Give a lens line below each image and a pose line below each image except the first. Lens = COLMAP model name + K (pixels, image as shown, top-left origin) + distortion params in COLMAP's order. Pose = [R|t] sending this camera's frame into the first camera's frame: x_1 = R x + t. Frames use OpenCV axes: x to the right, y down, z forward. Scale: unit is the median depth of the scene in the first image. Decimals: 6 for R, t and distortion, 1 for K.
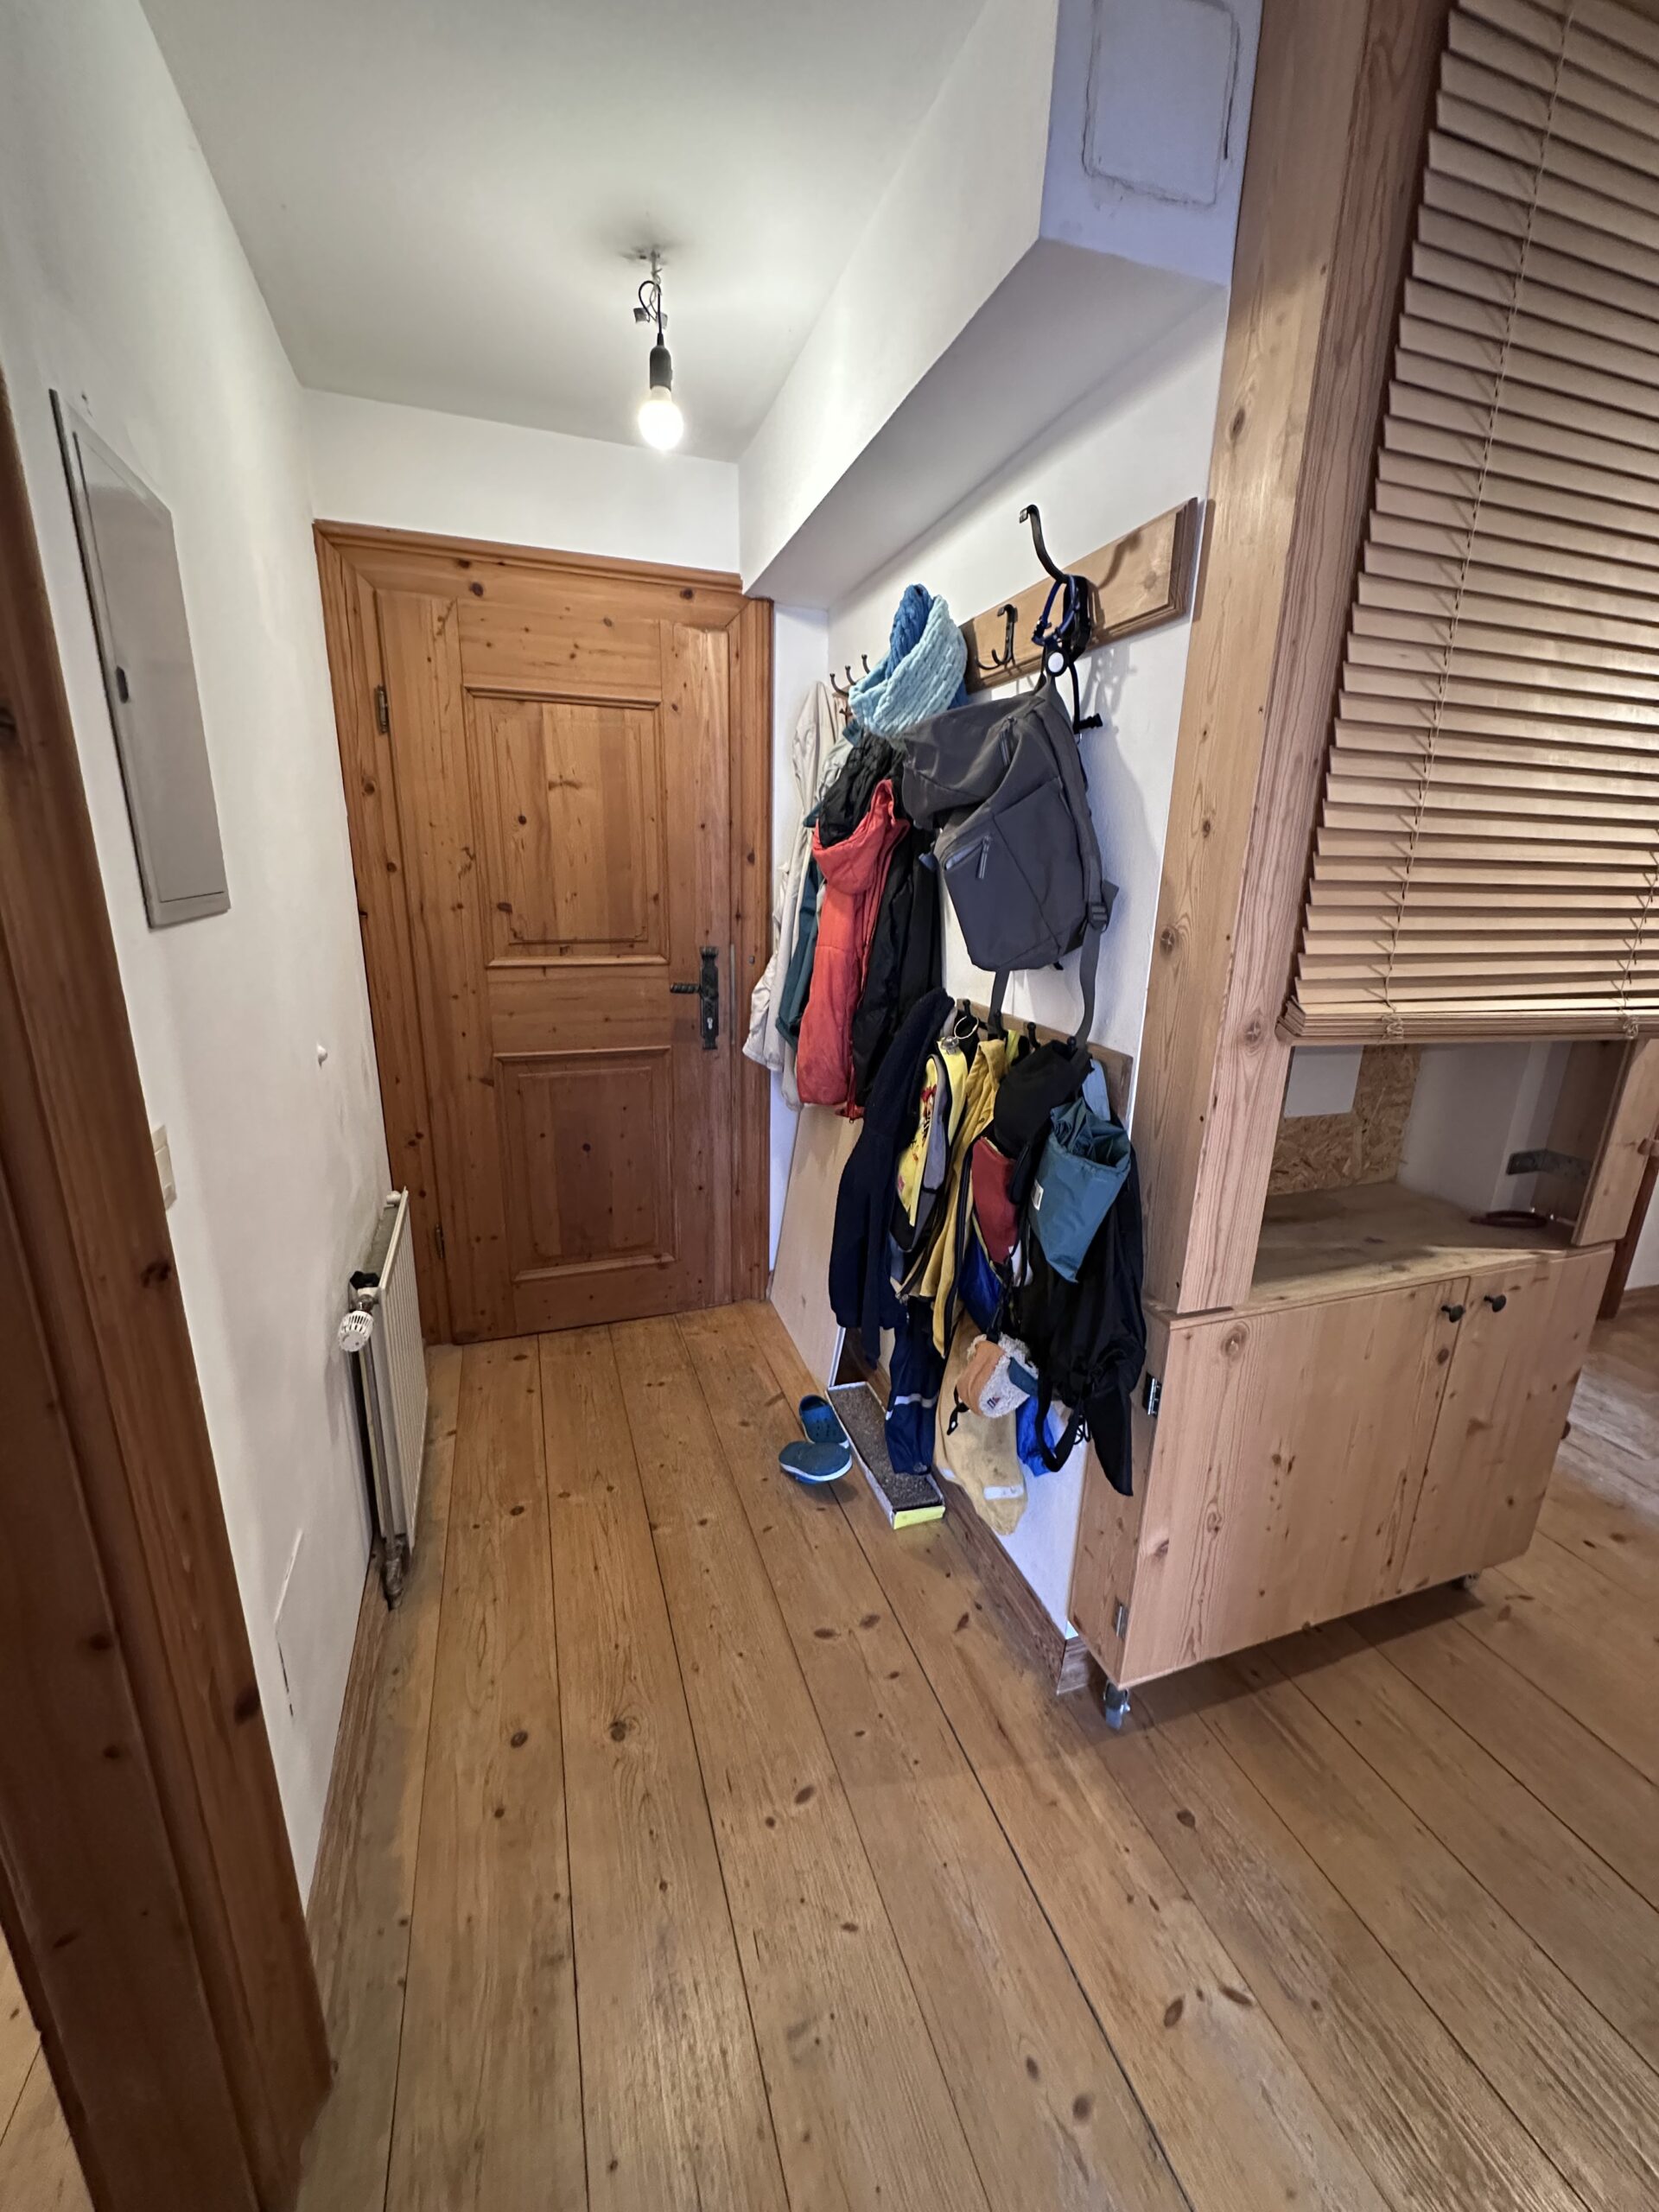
lens RADIAL K [[881.2, 0, 829.5], [0, 881.2, 1106.0], [0, 0, 1]] dist [-0.000650, 0.000076]
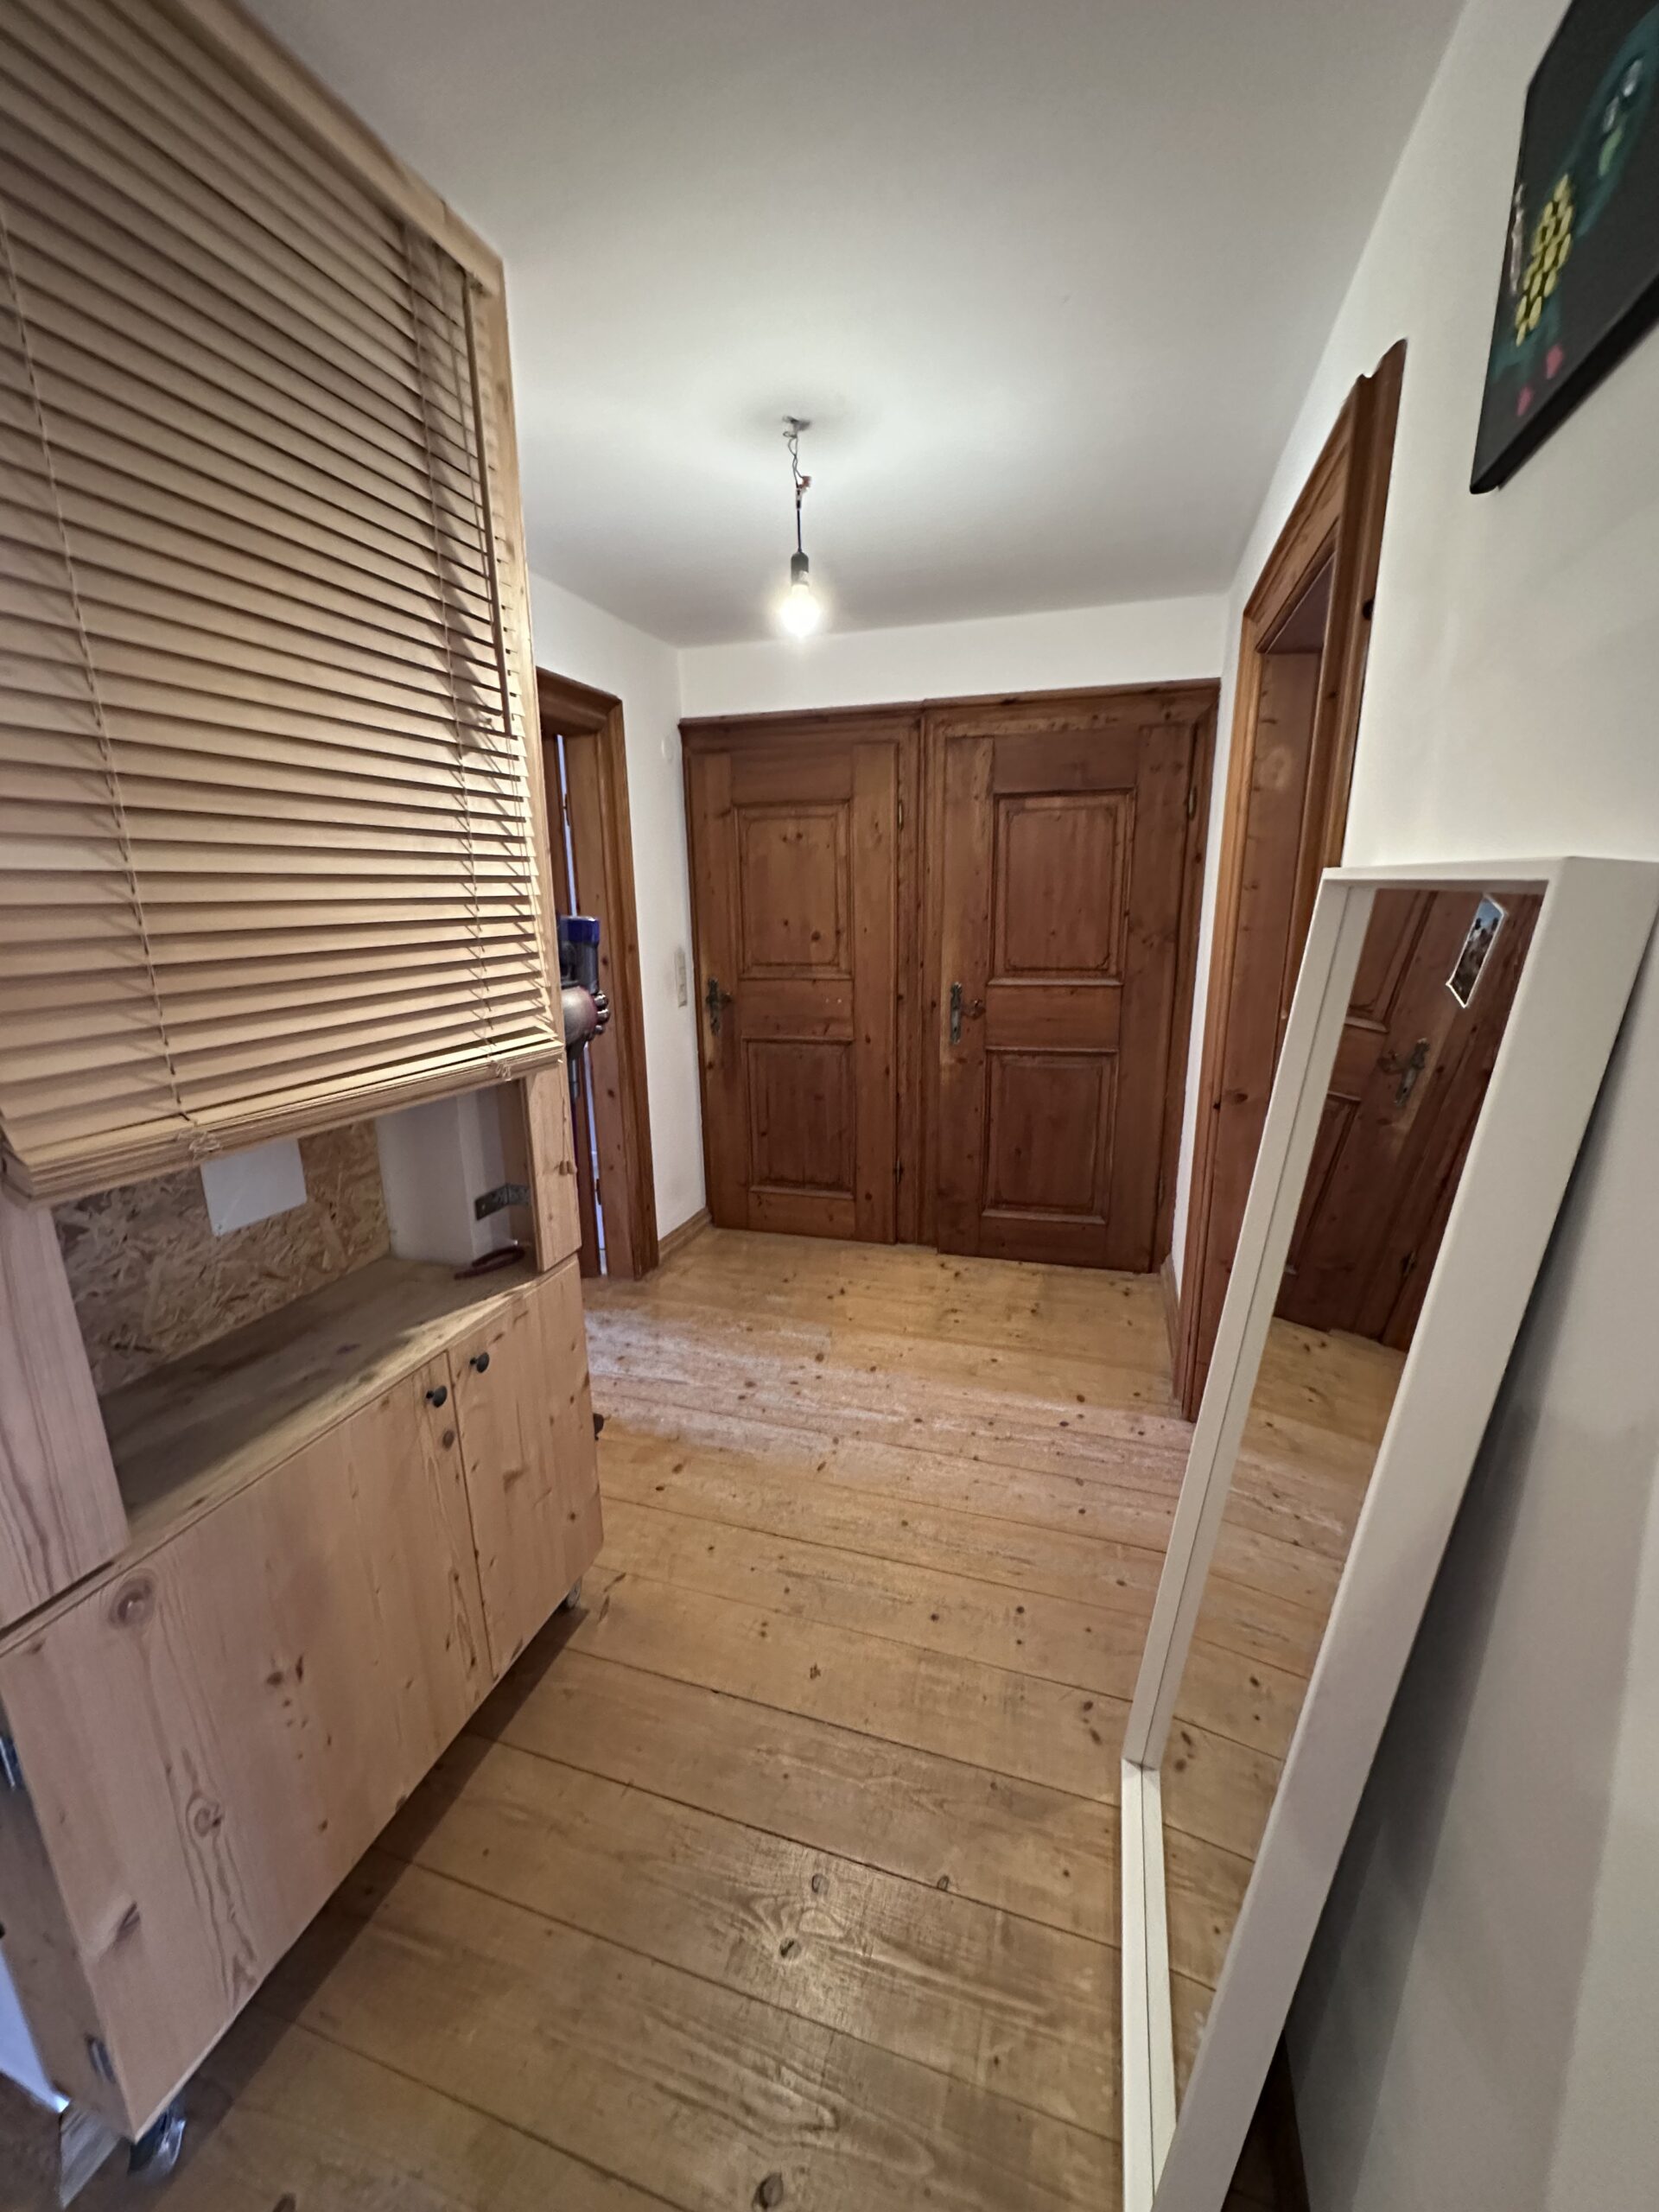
lens RADIAL K [[881.2, 0, 829.5], [0, 881.2, 1106.0], [0, 0, 1]] dist [-0.000650, 0.000076]
pose [[0.602243, -0.223194, 0.766478, 0.297357], [0.242873, 0.965835, 0.090413, -0.044168], [-0.760471, 0.131706, 0.635875, 0.047562]]
